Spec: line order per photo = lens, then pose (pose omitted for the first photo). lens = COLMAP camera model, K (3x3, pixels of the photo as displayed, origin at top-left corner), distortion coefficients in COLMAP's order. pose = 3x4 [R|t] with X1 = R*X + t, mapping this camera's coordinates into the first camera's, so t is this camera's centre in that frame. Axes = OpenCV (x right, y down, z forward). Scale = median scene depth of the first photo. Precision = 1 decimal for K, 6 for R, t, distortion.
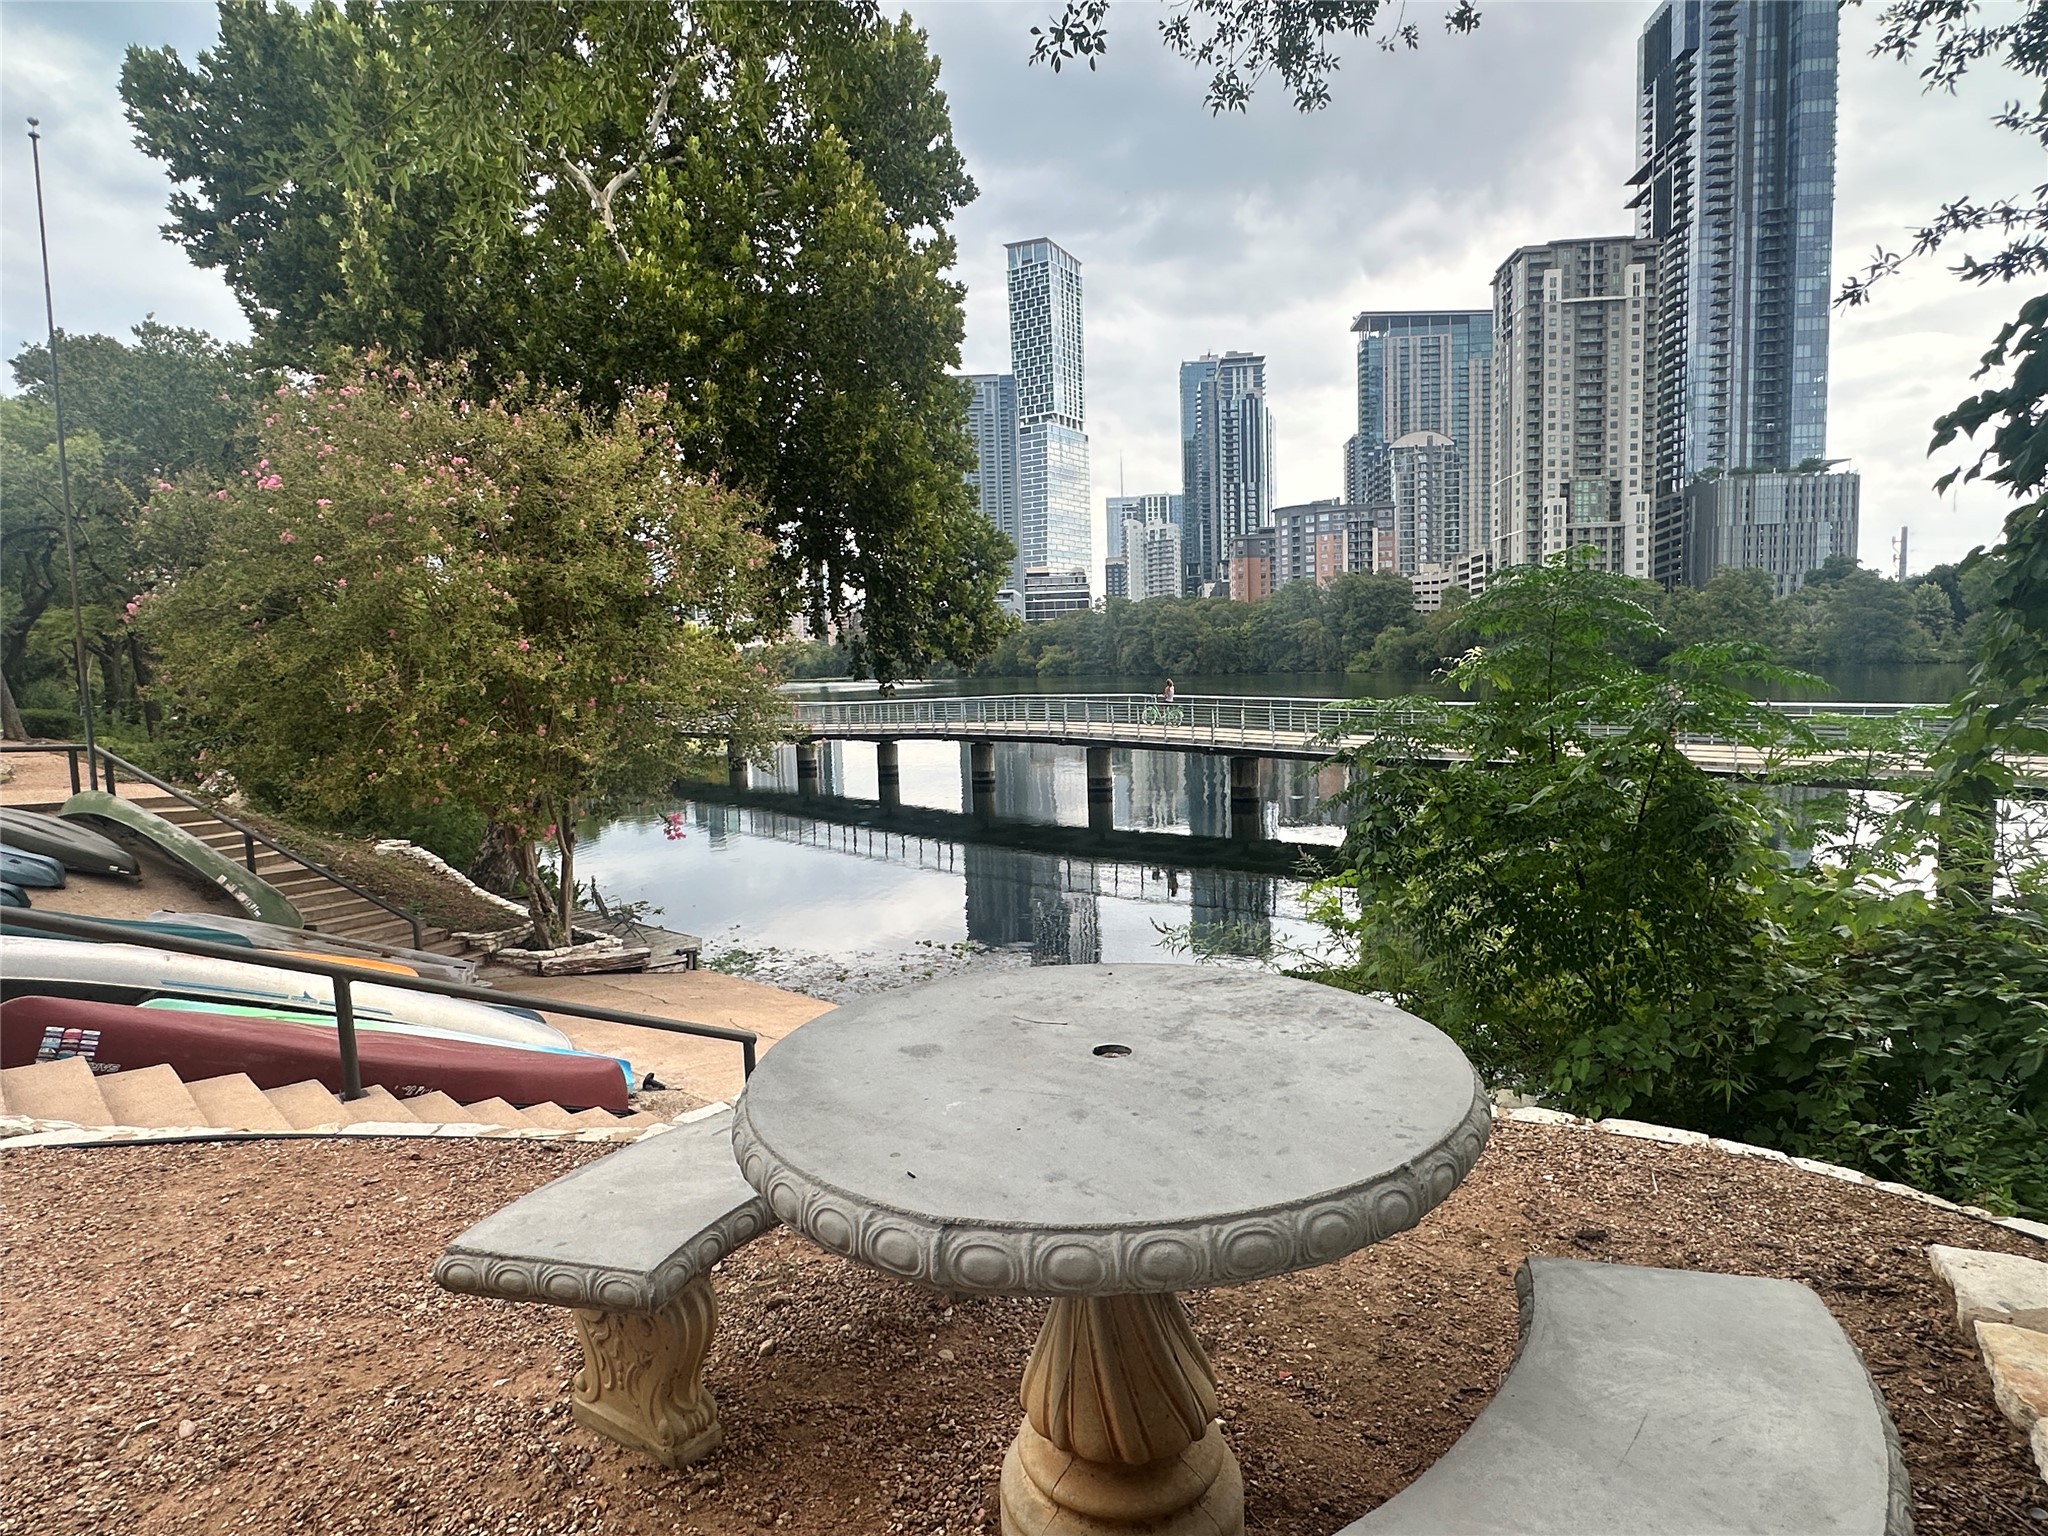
lens RADIAL K [[1122.0, 0, 1024.0], [0, 1122.0, 768.0], [0, 0, 1]] dist [-0.005589, 0.000289]
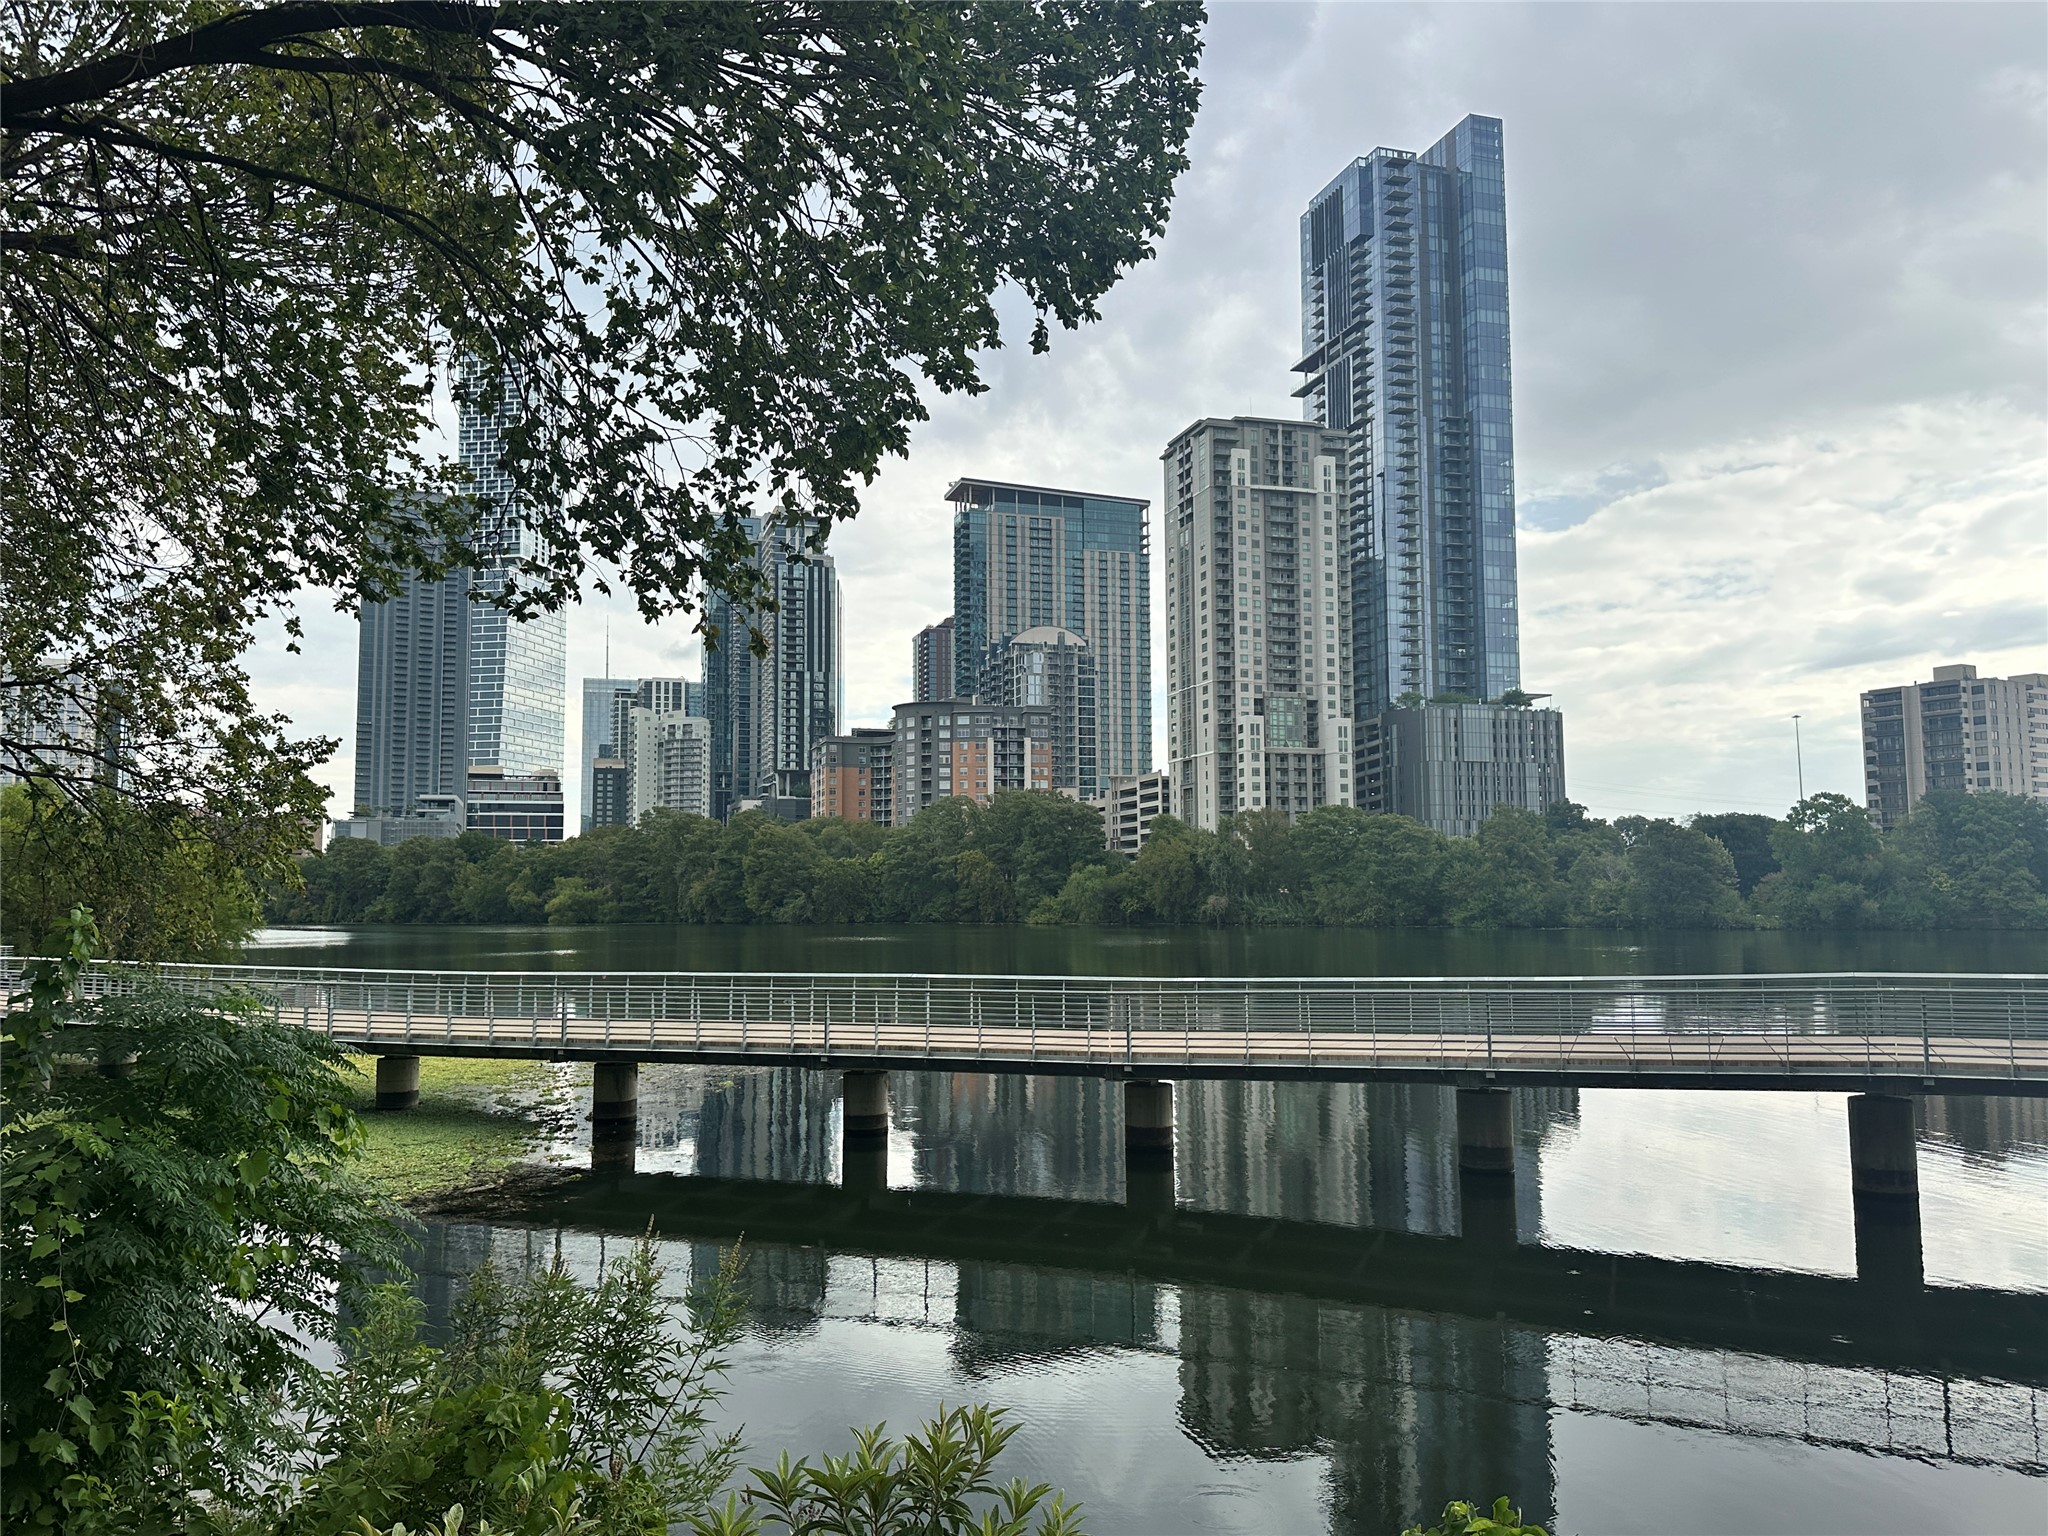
lens RADIAL K [[1473.6, 0, 1024.0], [0, 1473.6, 768.0], [0, 0, 1]] dist [0.088364, -0.004248]
pose [[0.925981, 0.059085, 0.372918, -0.078071], [0.011751, 0.982691, -0.184877, -0.005749], [-0.377386, 0.175575, 0.909260, 0.089006]]
